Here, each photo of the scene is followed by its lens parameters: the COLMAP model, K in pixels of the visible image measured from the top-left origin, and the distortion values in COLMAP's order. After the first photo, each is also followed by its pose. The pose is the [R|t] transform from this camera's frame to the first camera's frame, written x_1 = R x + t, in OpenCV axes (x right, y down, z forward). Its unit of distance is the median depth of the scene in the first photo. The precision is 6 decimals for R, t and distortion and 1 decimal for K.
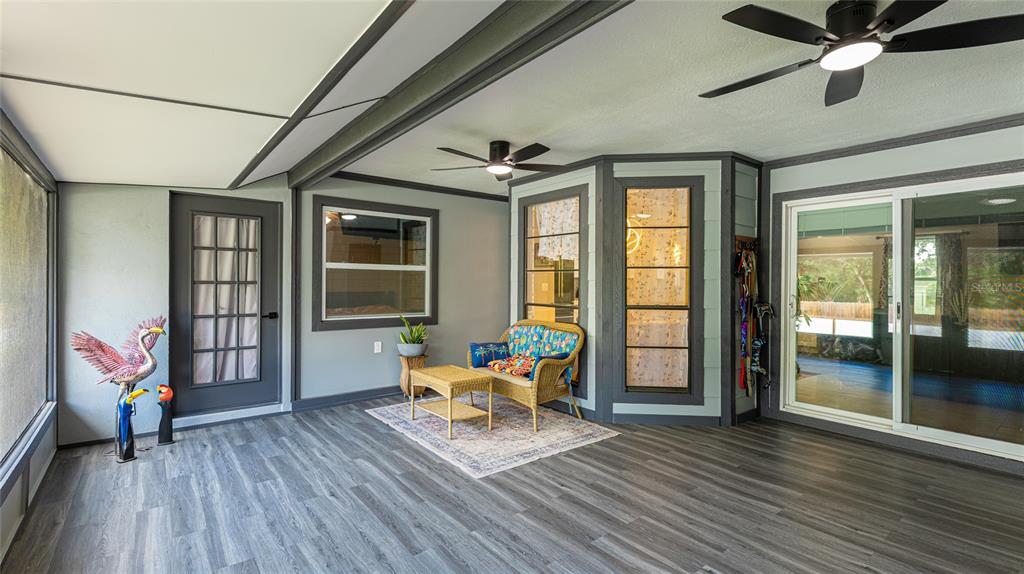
lens RADIAL K [[459.8, 0, 514.6], [0, 459.8, 286.6], [0, 0, 1]] dist [-0.001932, -0.000068]
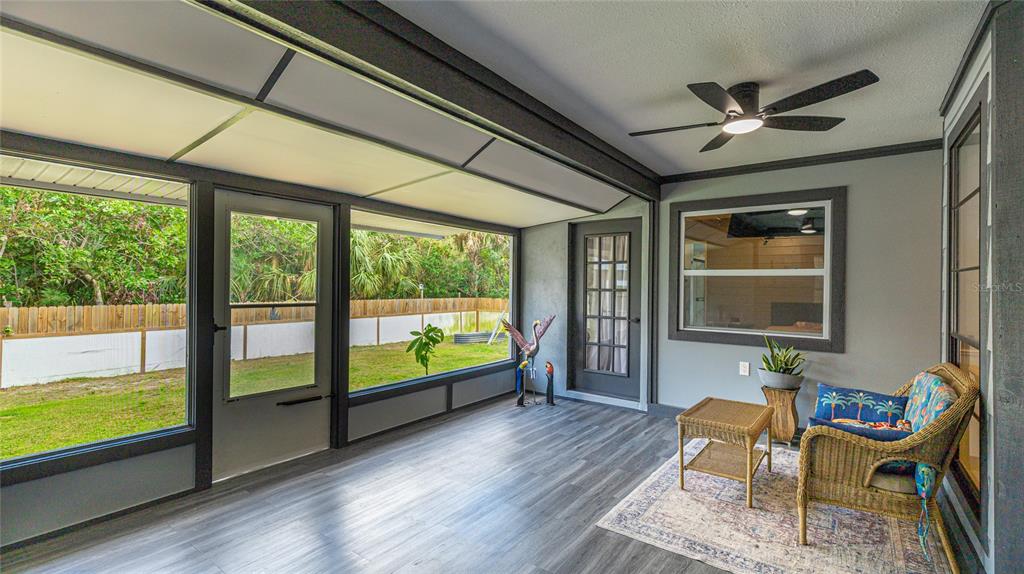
lens RADIAL K [[459.8, 0, 505.2], [0, 459.8, 289.1], [0, 0, 1]] dist [-0.001932, -0.000068]
pose [[0.243171, 0.000986, -0.969983, 0.563204], [-0.017120, 0.999848, -0.003276, -0.003436], [0.969832, 0.017403, 0.243151, 0.516663]]
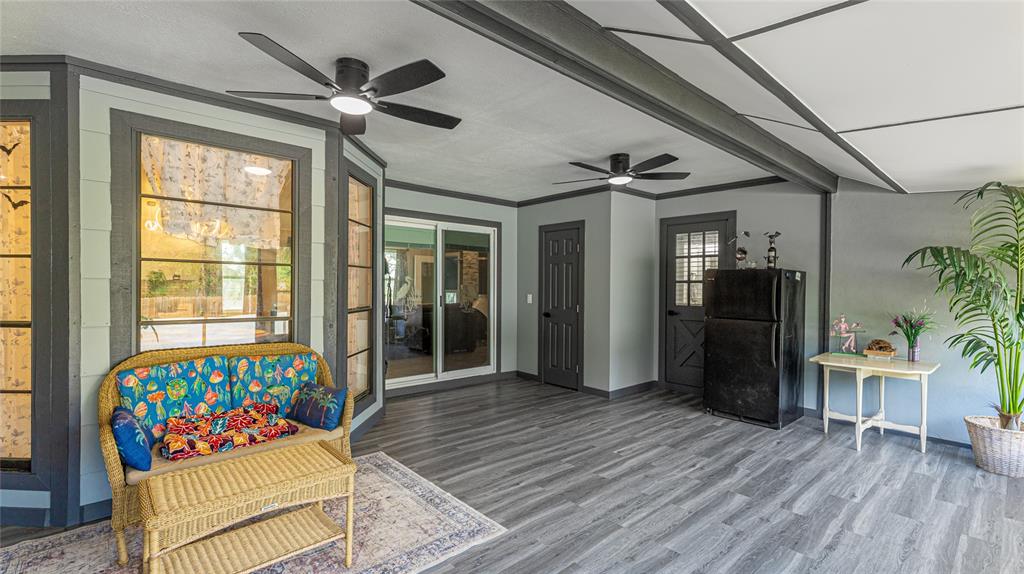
lens RADIAL K [[459.8, 0, 513.8], [0, 459.8, 281.3], [0, 0, 1]] dist [-0.001932, -0.000068]
pose [[-0.064880, -0.000098, 0.997893, -0.720239], [0.002297, 0.999997, 0.000248, -0.012421], [-0.997890, 0.002308, -0.064880, 0.852285]]
